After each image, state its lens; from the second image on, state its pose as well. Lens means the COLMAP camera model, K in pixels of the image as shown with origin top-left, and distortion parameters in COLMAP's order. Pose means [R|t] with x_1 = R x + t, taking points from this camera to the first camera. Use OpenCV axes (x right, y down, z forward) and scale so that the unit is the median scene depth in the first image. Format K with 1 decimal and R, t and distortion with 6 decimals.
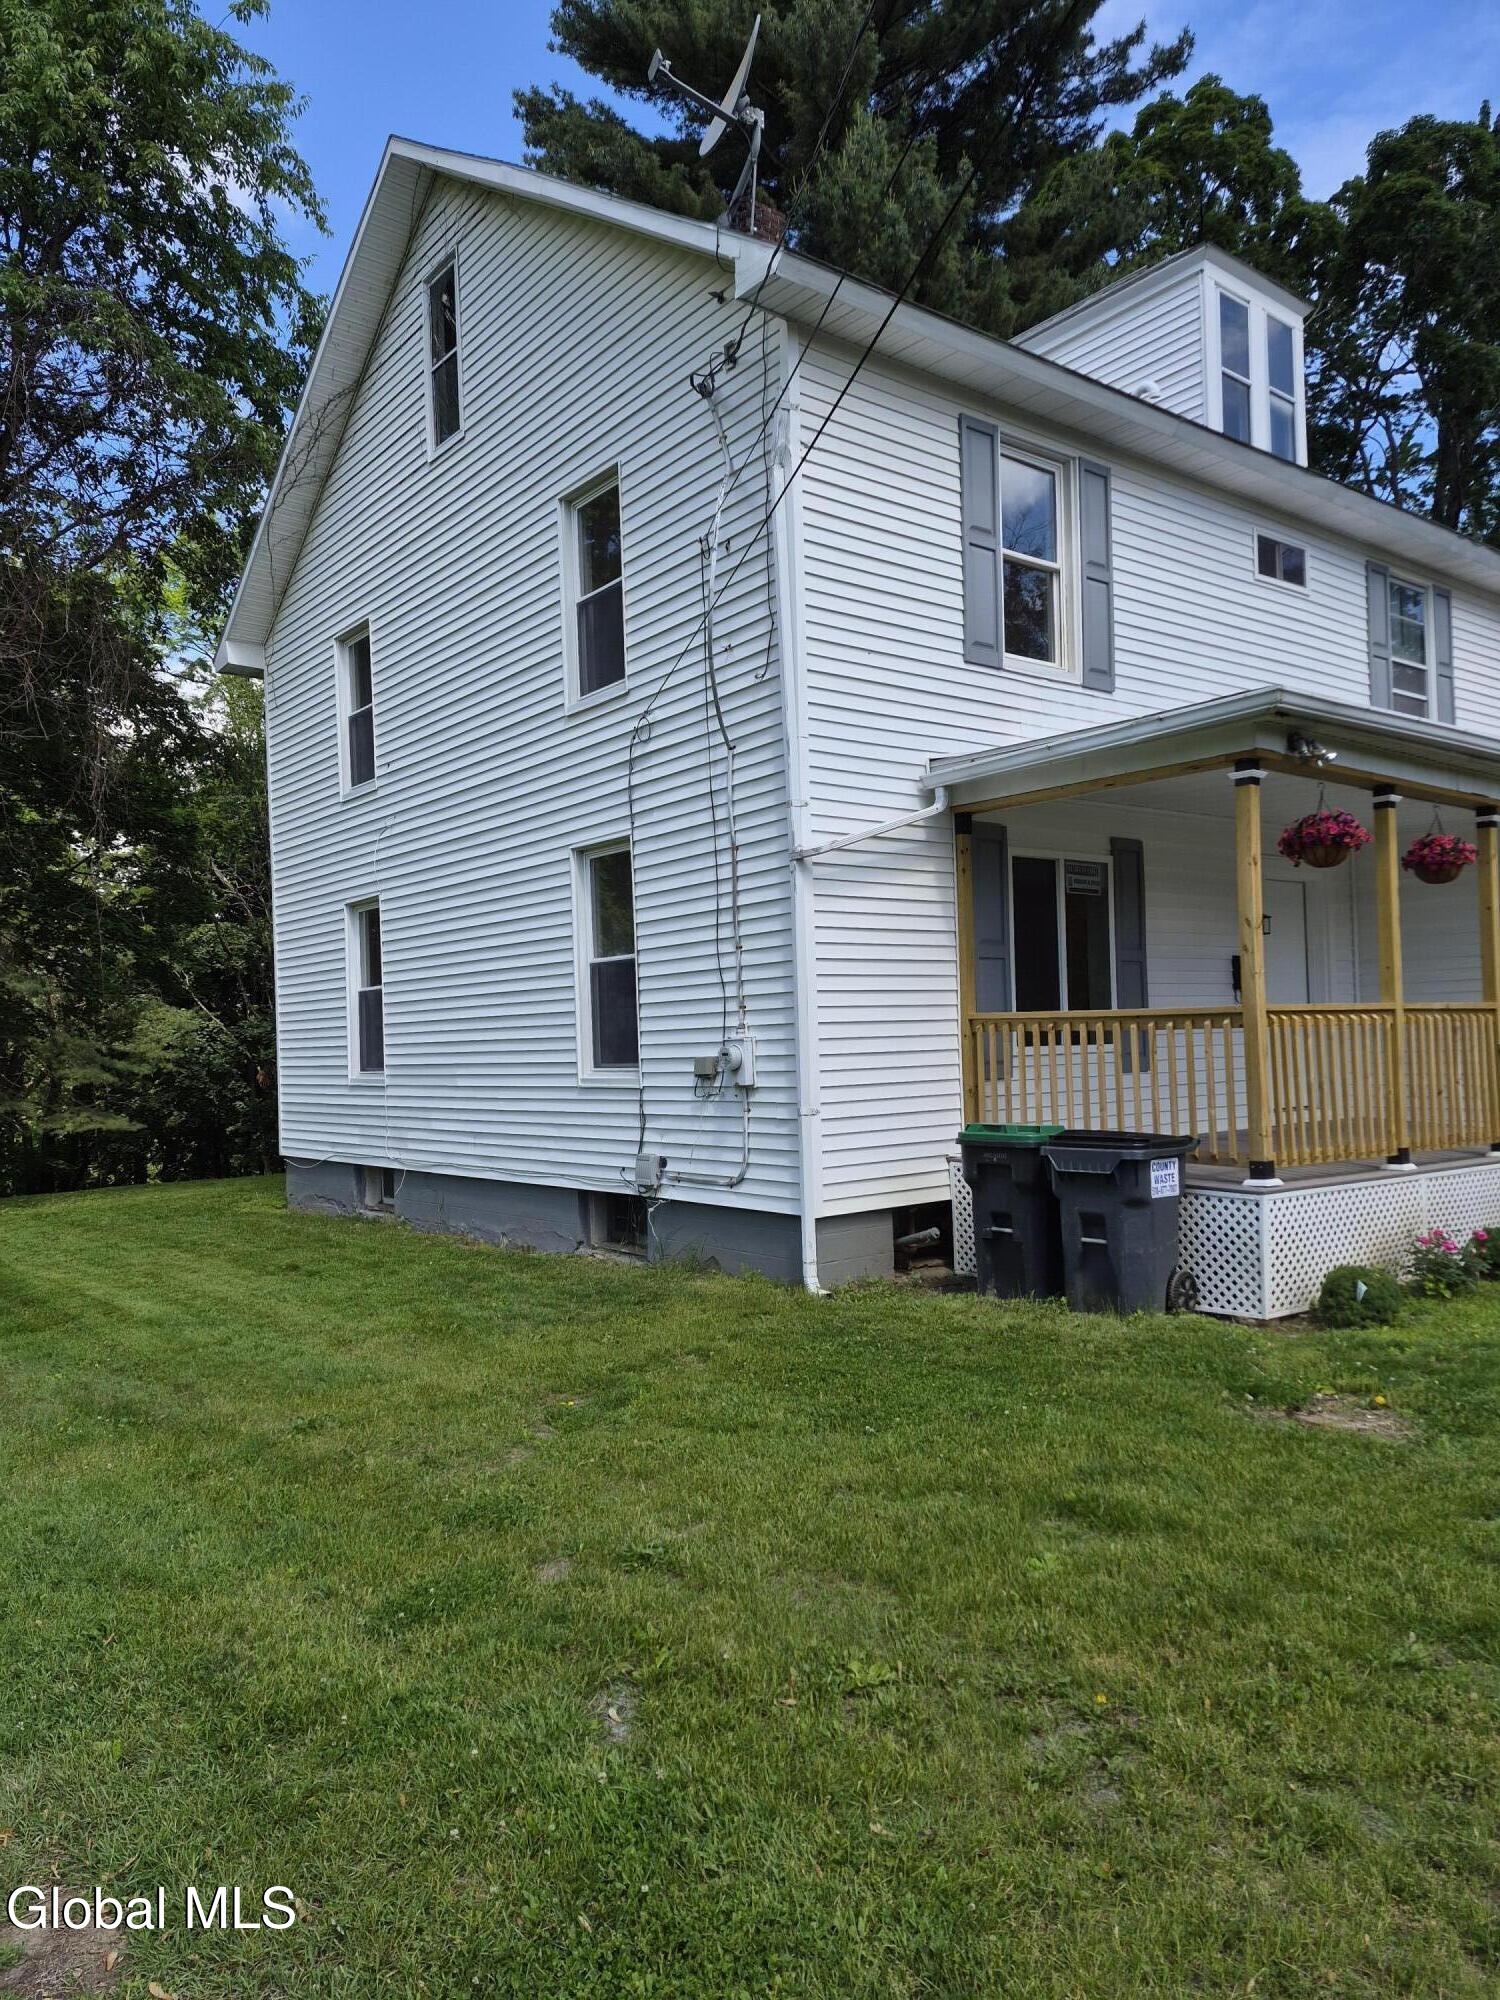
lens RADIAL K [[1397.1, 0, 755.0], [0, 1397.1, 1005.6], [0, 0, 1]] dist [0.063410, -0.045851]
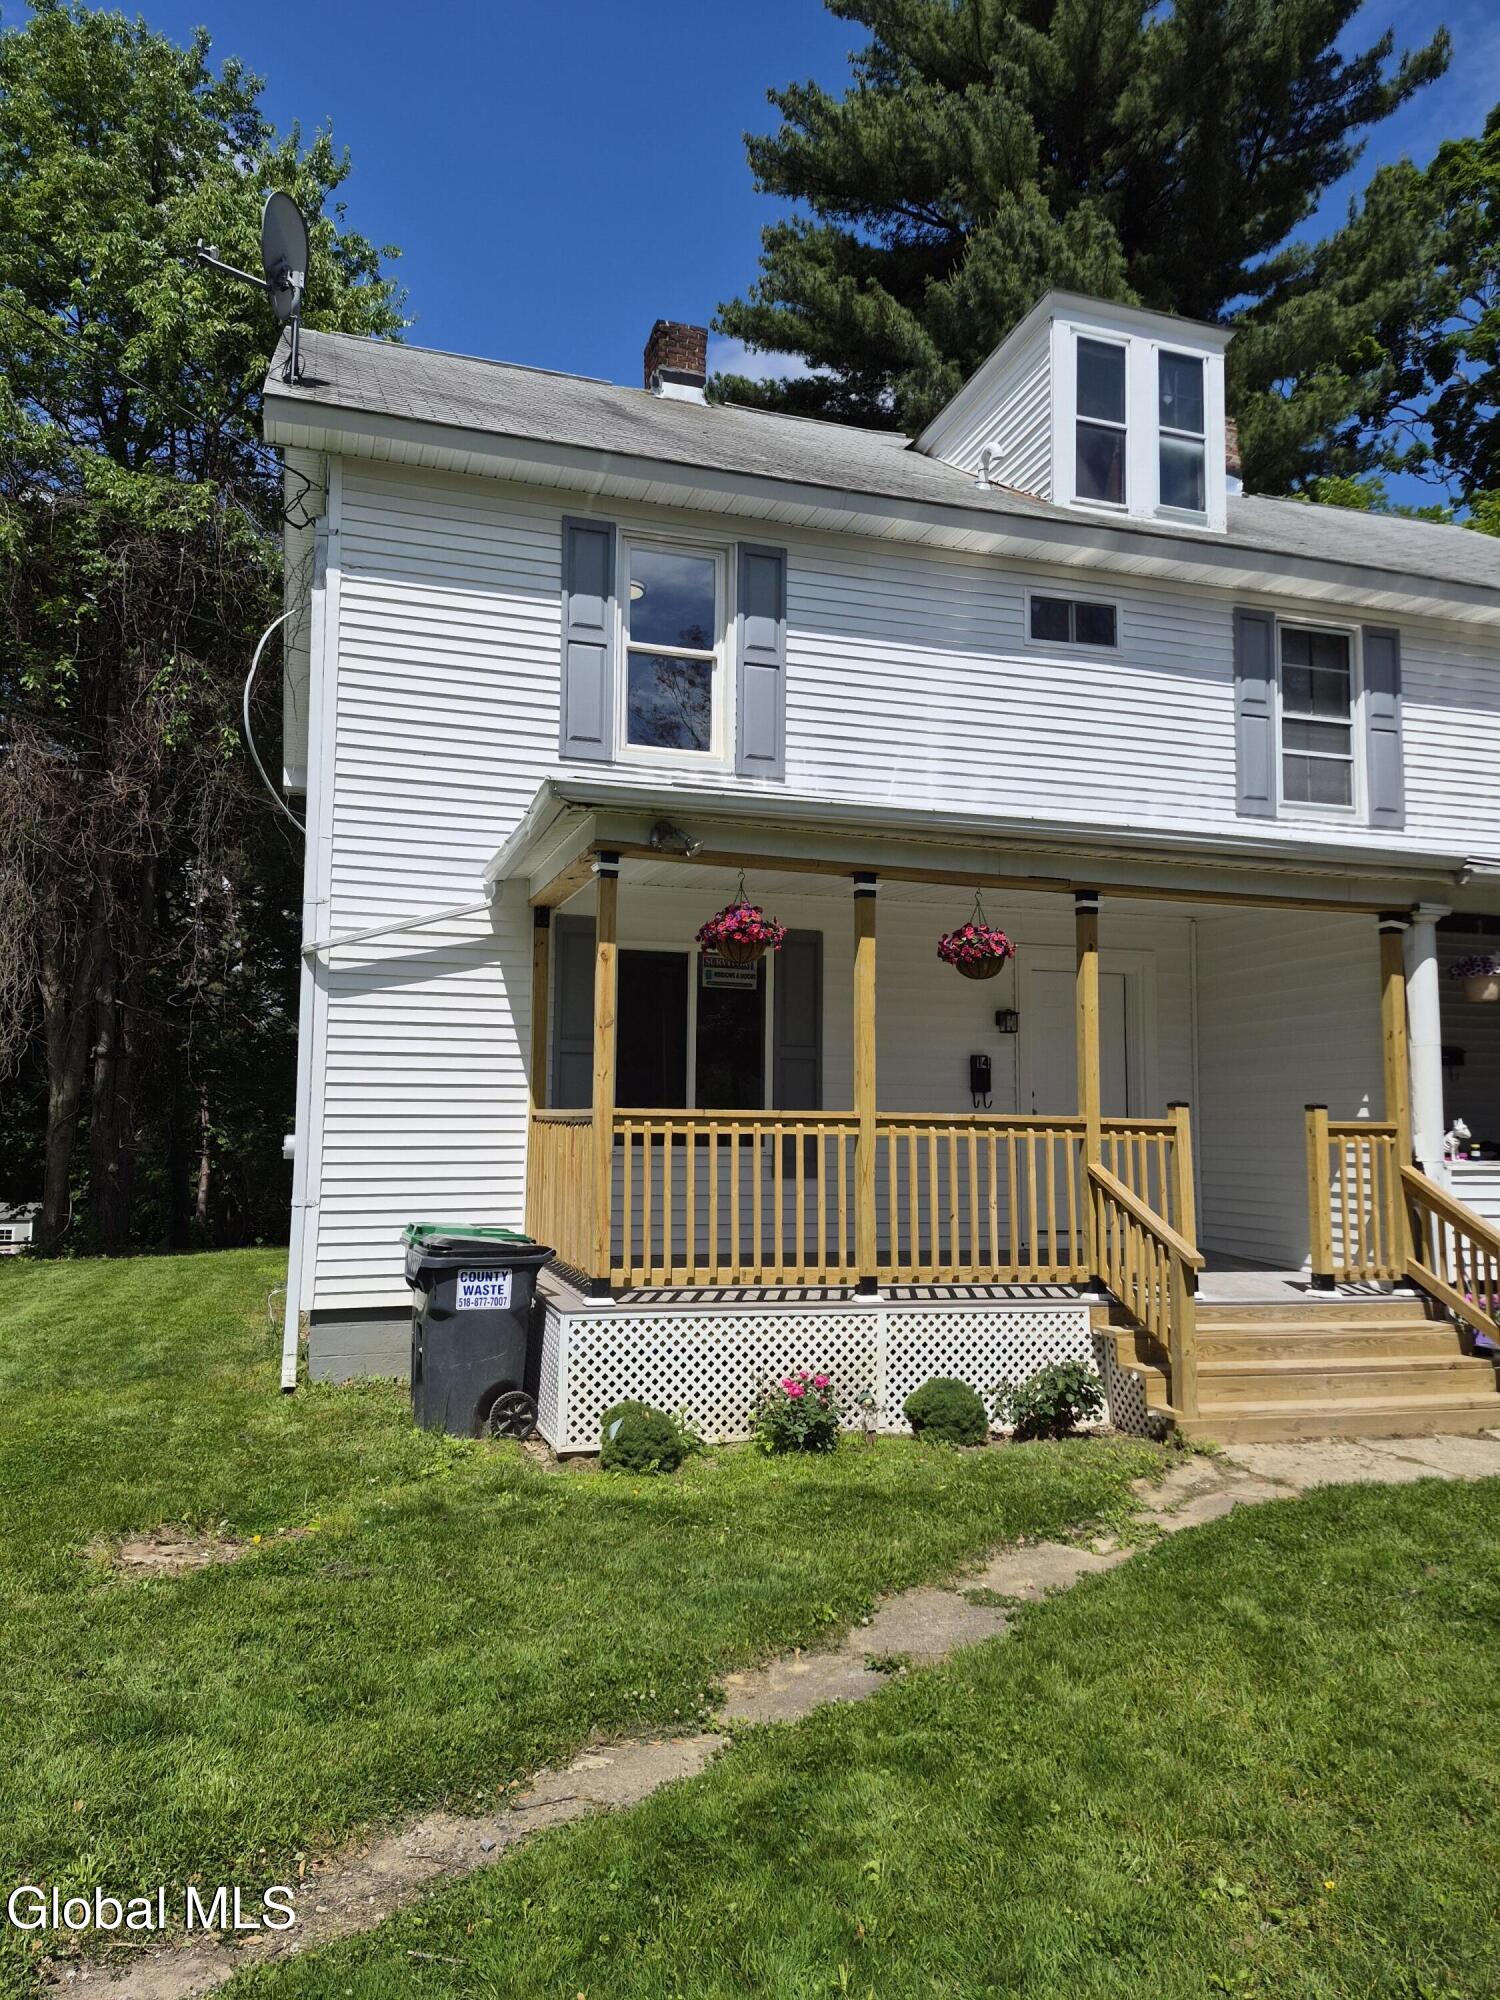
lens RADIAL K [[1397.1, 0, 743.6], [0, 1397.1, 996.8], [0, 0, 1]] dist [0.063410, -0.045851]
pose [[0.932576, 0.003276, -0.360960, 0.570455], [-0.027678, 0.997664, -0.062455, -0.014767], [0.359912, 0.068235, 0.930488, 0.117795]]
